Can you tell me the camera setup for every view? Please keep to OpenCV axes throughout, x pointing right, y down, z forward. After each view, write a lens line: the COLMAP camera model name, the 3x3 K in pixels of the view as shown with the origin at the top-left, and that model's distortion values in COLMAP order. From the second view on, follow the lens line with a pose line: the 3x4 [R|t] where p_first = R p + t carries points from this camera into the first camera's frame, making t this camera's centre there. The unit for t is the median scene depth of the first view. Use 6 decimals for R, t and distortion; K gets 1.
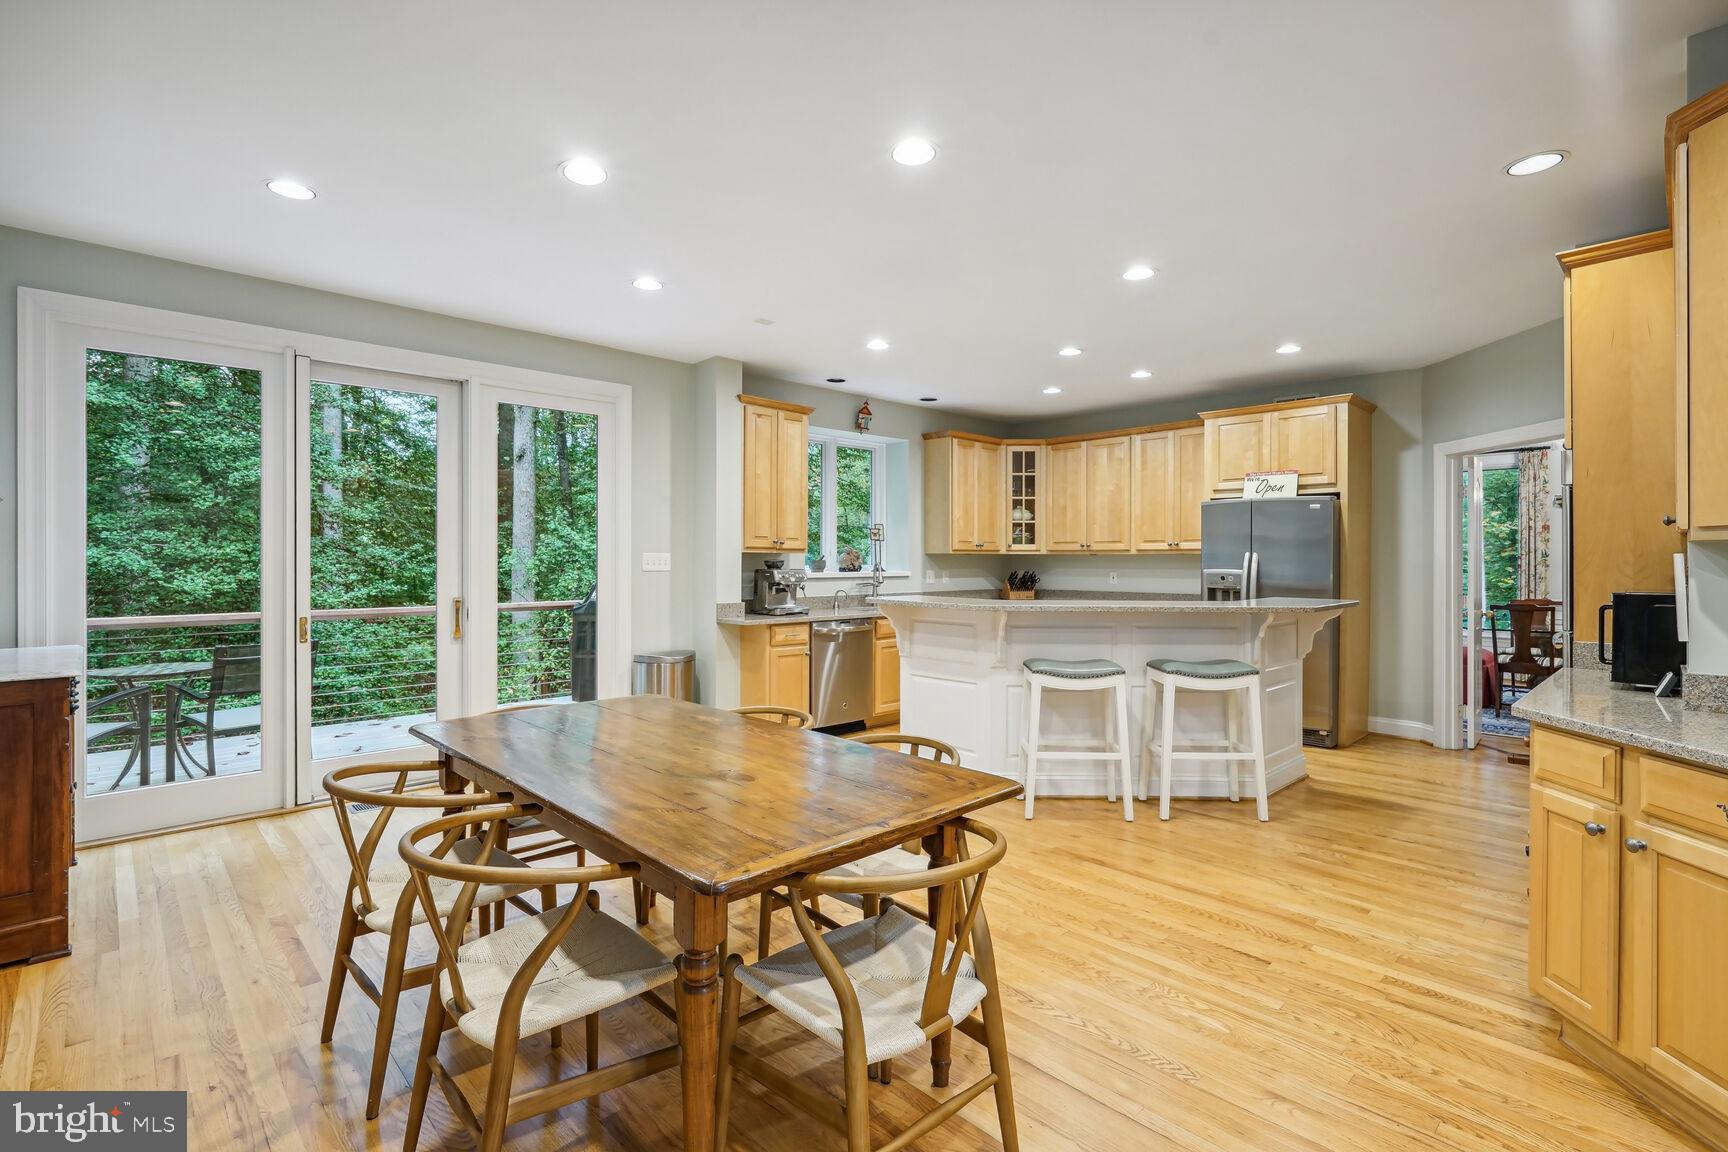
lens RADIAL K [[797.3, 0, 862.0], [0, 797.3, 566.8], [0, 0, 1]] dist [0.001944, 0.000551]
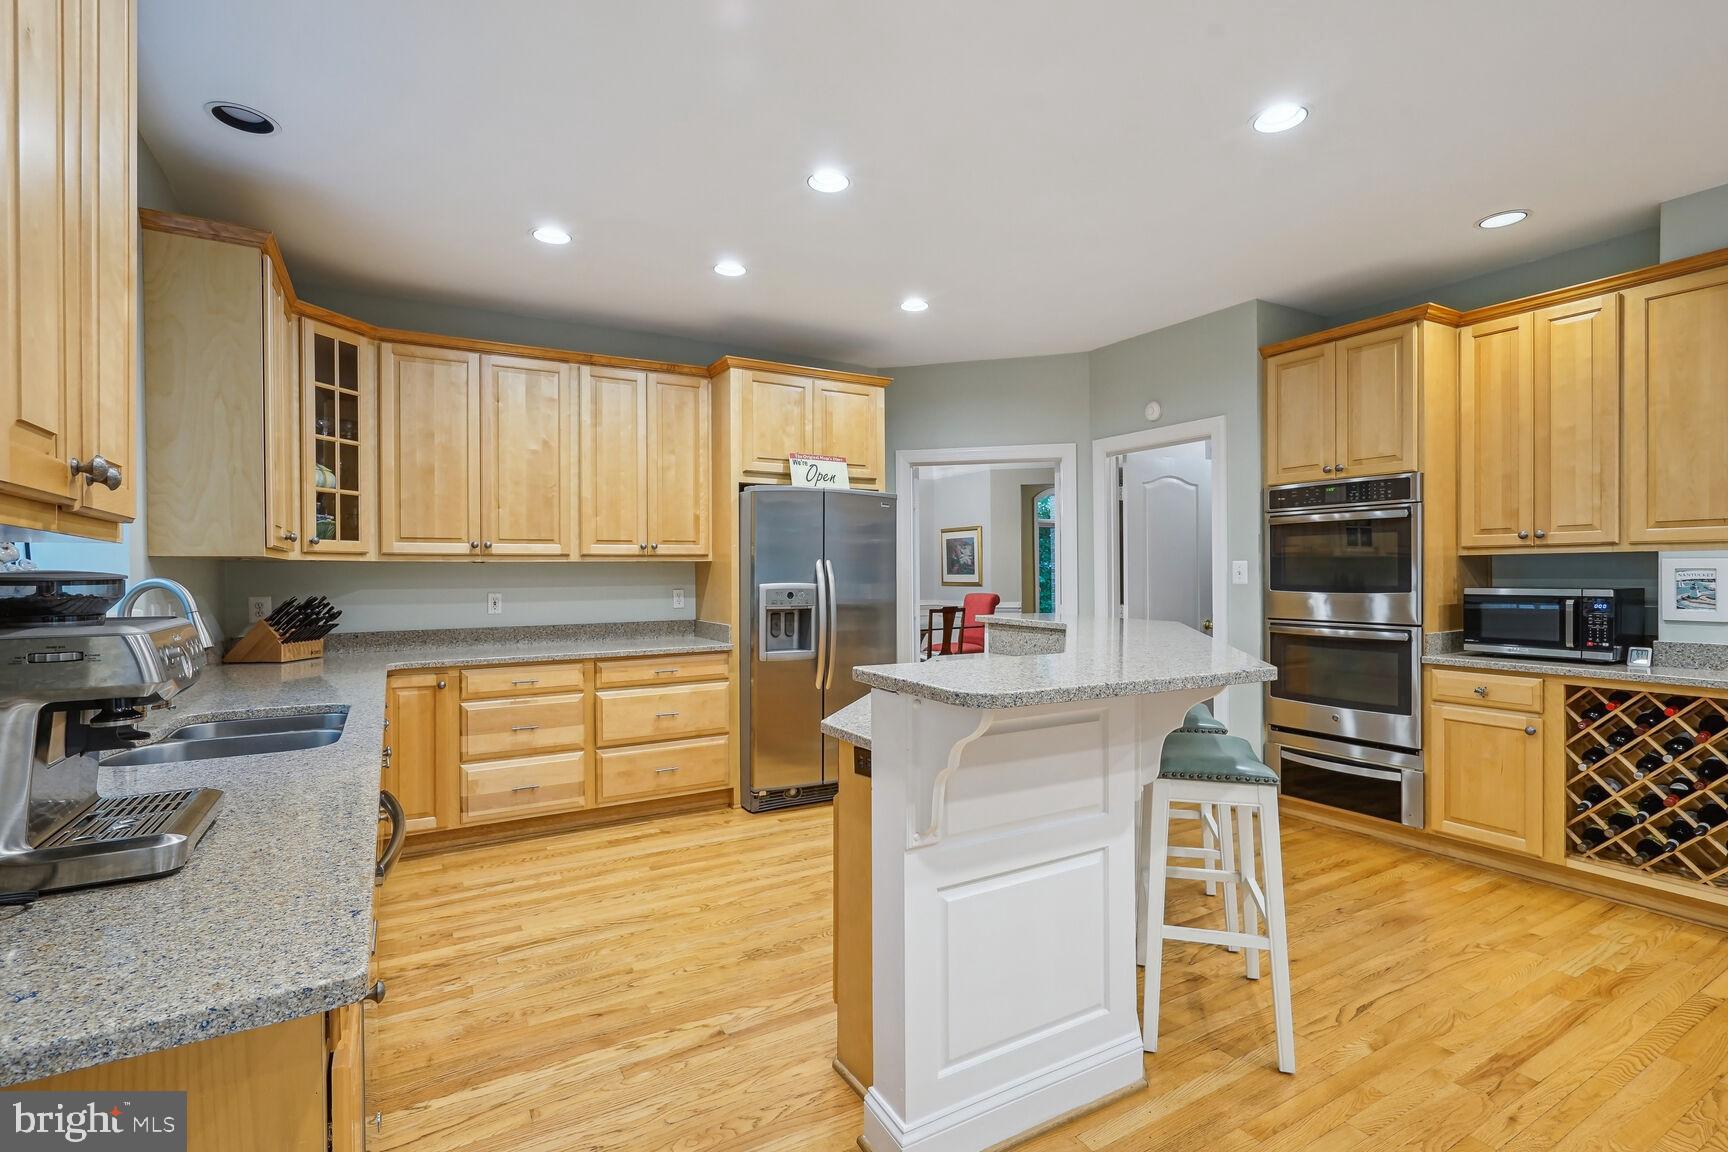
lens RADIAL K [[804.4, 0, 864.0], [0, 804.4, 576.0], [0, 0, 1]] dist [-0.003861, -0.000263]
pose [[0.235527, -0.008327, 0.971832, -0.203739], [0.016407, 0.999855, 0.004590, -0.004539], [-0.971729, 0.014863, 0.235630, 0.664225]]
